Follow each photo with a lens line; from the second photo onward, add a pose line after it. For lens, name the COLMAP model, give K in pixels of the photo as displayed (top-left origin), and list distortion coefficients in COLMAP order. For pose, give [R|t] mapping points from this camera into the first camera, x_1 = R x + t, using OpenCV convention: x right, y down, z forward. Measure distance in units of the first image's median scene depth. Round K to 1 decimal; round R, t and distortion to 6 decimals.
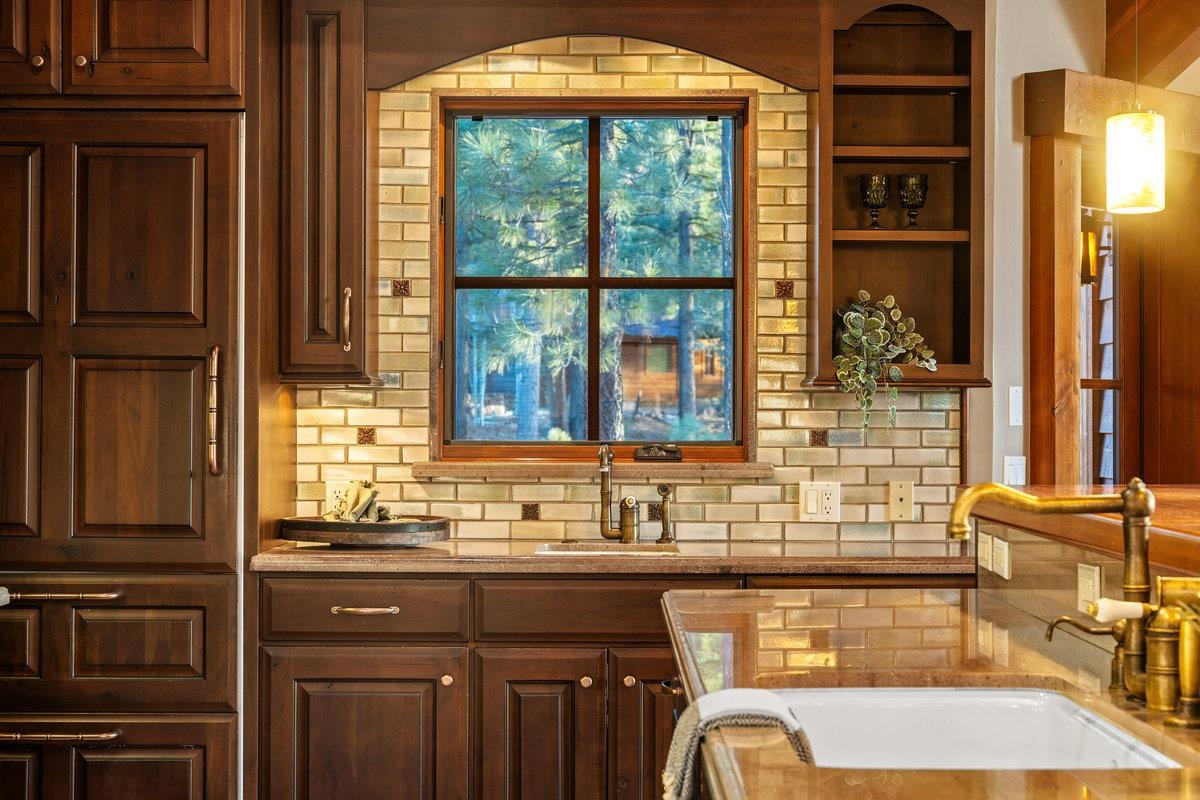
lens RADIAL K [[2067.8, 0, 600.4], [0, 2067.8, 401.1], [0, 0, 1]] dist [0.033858, 0.000000]
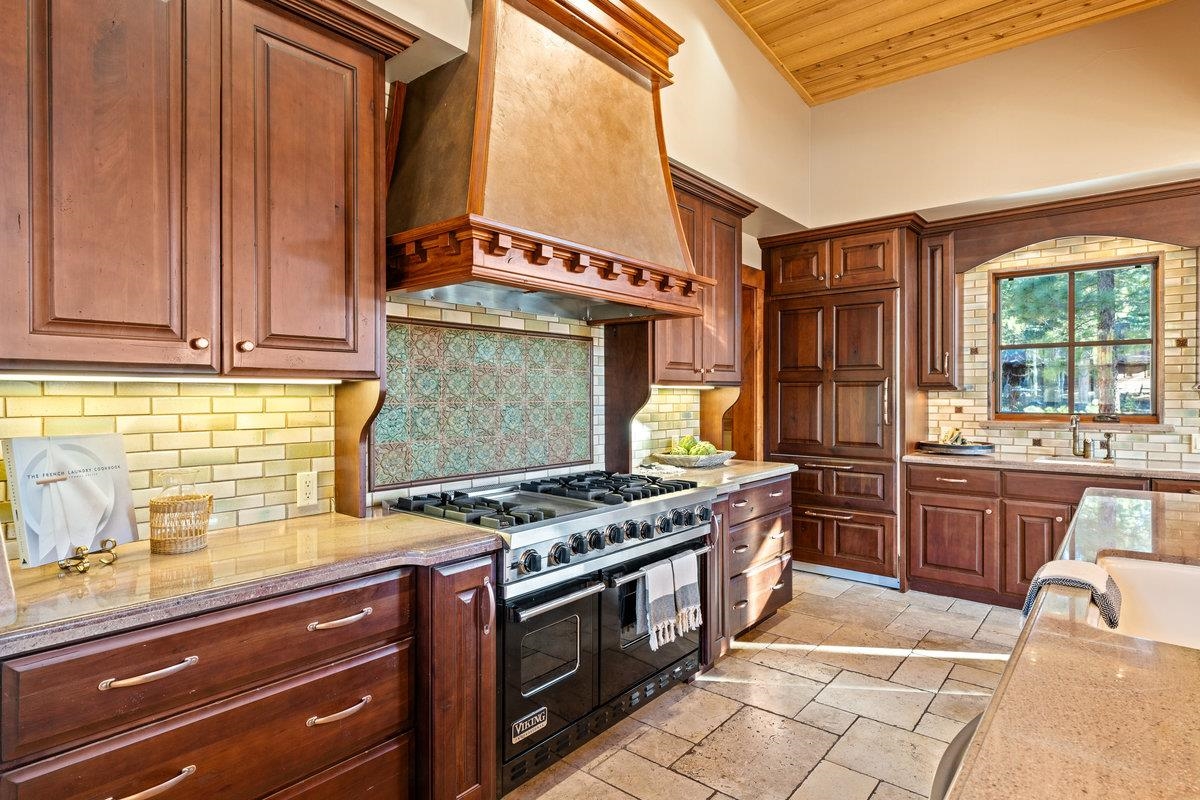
lens RADIAL K [[634.8, 0, 600.4], [0, 634.8, 397.8], [0, 0, 1]] dist [0.001386, -0.000201]
pose [[0.769647, -0.000676, -0.638469, 0.050325], [0.009572, 0.999899, 0.010481, -0.011322], [0.638398, -0.014178, 0.769576, 0.127751]]
